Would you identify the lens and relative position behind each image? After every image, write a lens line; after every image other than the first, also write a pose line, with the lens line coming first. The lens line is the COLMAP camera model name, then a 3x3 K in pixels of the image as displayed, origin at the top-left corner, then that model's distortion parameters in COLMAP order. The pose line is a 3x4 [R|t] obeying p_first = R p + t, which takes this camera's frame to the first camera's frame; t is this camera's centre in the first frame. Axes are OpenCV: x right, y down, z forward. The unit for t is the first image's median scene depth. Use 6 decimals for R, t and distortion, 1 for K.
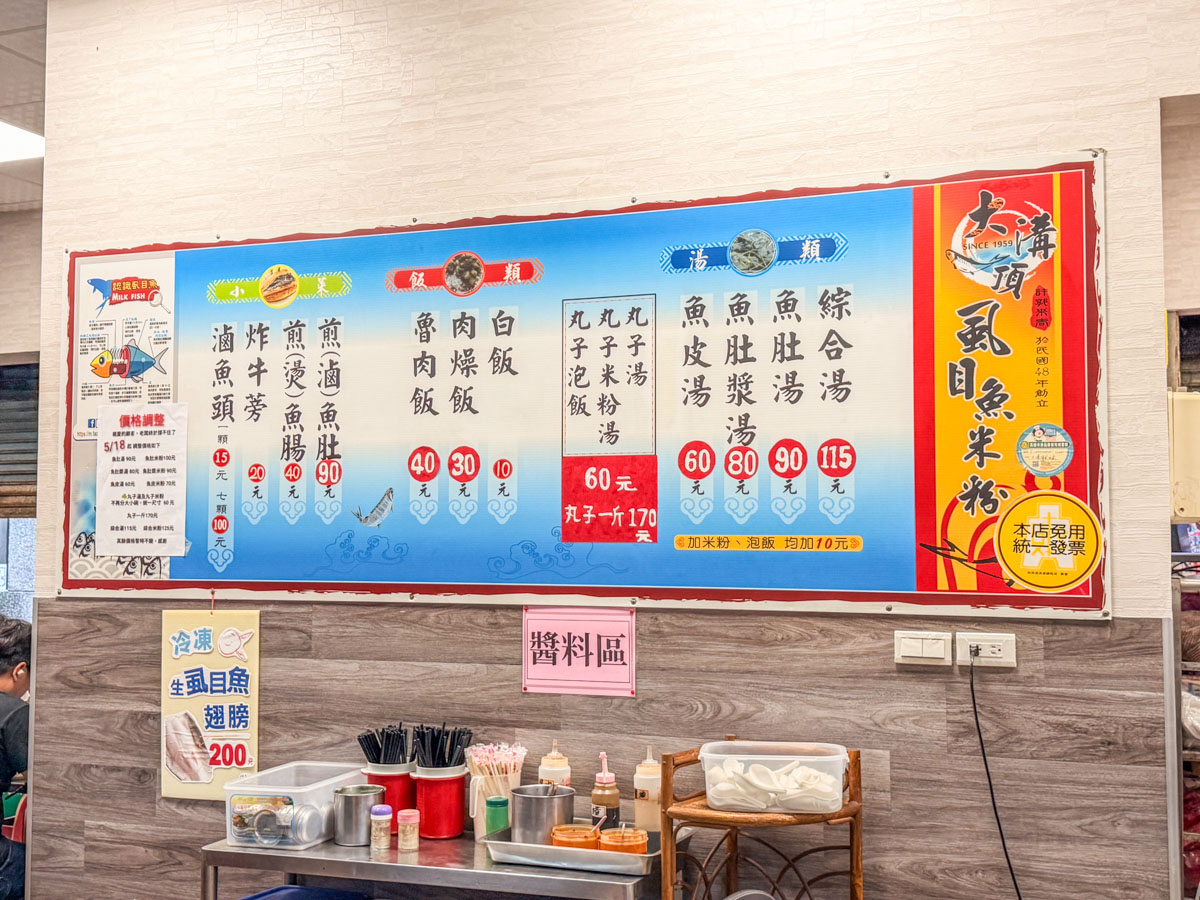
lens RADIAL K [[1399.8, 0, 604.9], [0, 1399.8, 453.7], [0, 0, 1]] dist [0.132300, 0.000000]
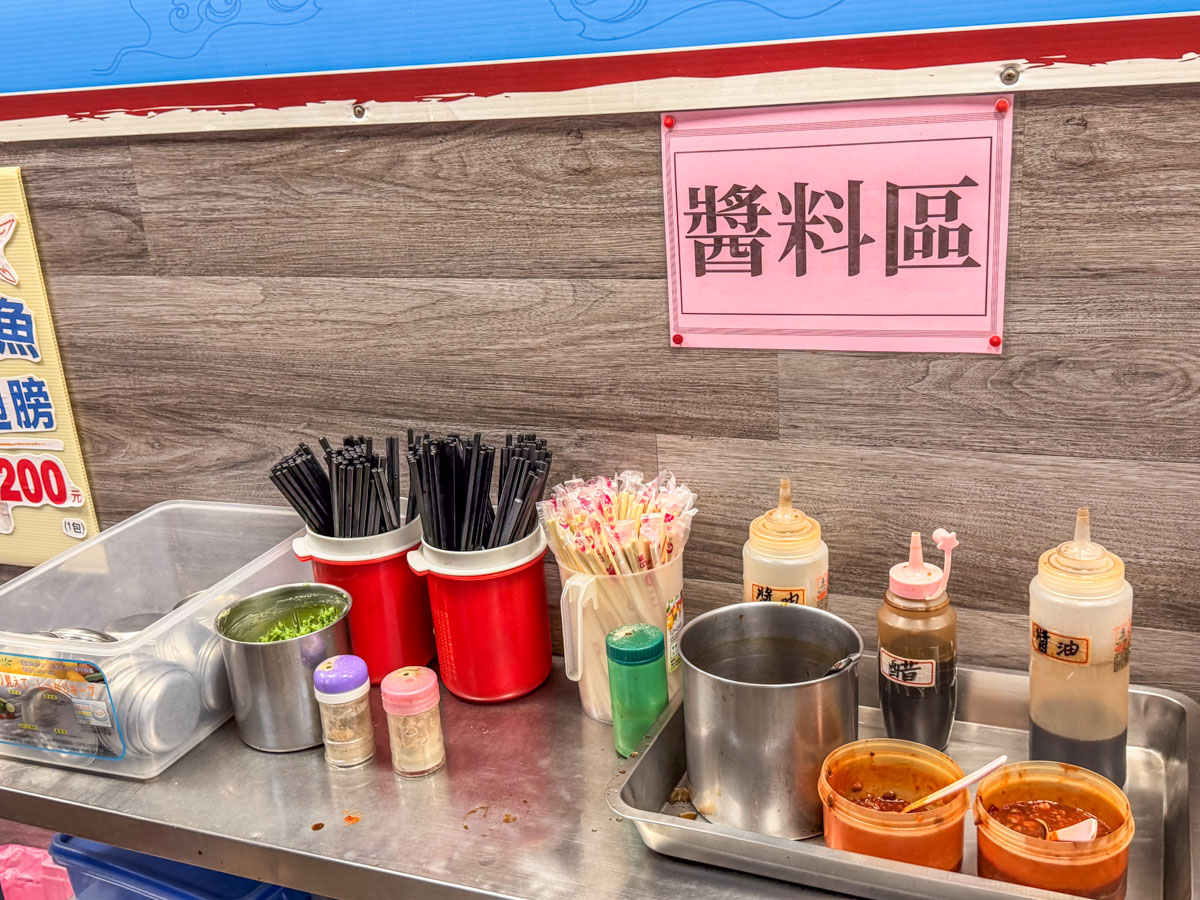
lens RADIAL K [[1209.1, 0, 598.6], [0, 1209.1, 454.6], [0, 0, 1]] dist [0.055358, 0.000000]
pose [[0.997693, -0.057907, -0.035432, -0.068693], [0.066794, 0.930589, 0.359920, 0.077013], [0.012131, -0.361457, 0.932310, 0.683398]]
